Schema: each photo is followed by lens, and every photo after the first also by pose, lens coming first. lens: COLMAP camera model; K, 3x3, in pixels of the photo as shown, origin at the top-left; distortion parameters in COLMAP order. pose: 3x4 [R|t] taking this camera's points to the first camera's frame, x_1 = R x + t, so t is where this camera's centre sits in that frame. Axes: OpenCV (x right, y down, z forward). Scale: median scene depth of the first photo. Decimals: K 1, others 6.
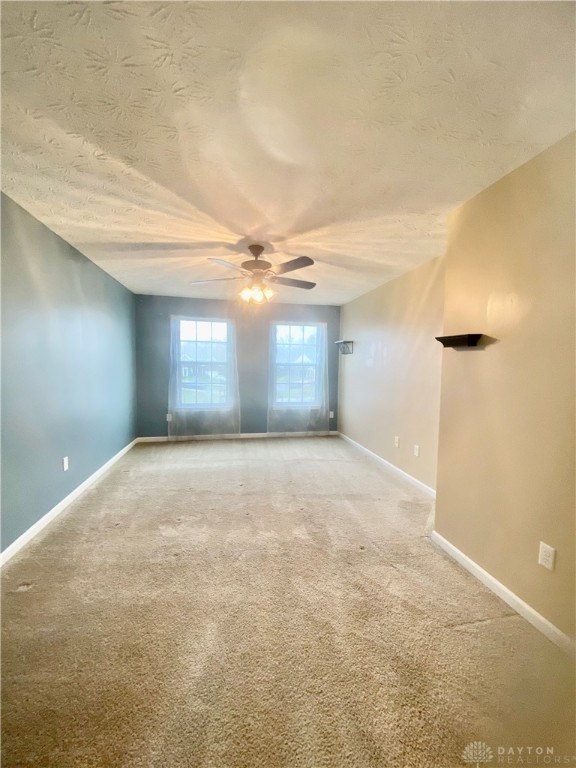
lens RADIAL K [[310.7, 0, 289.2], [0, 310.7, 384.5], [0, 0, 1]] dist [0.025037, -0.023998]
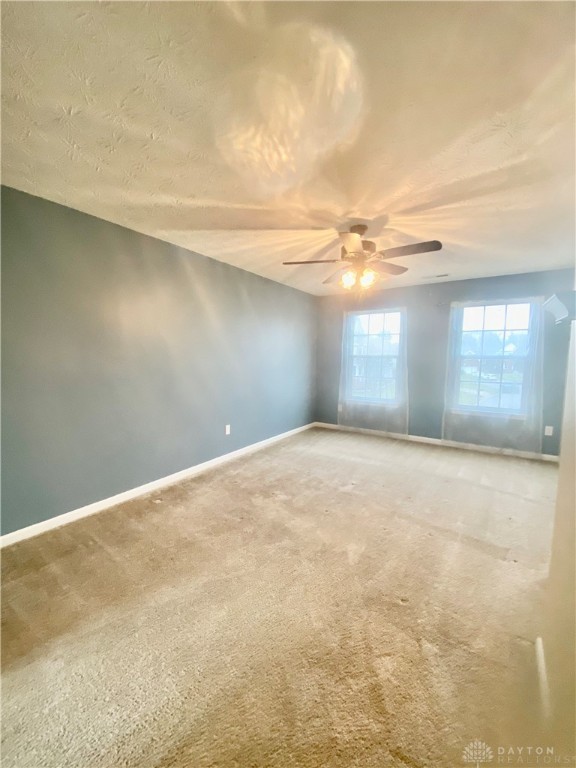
lens RADIAL K [[310.7, 0, 289.2], [0, 310.7, 384.5], [0, 0, 1]] dist [0.025037, -0.023998]
pose [[0.715215, 0.059064, -0.696404, 0.255706], [-0.046626, 0.998235, 0.036779, -0.005316], [0.697347, 0.006165, 0.716707, 0.127315]]
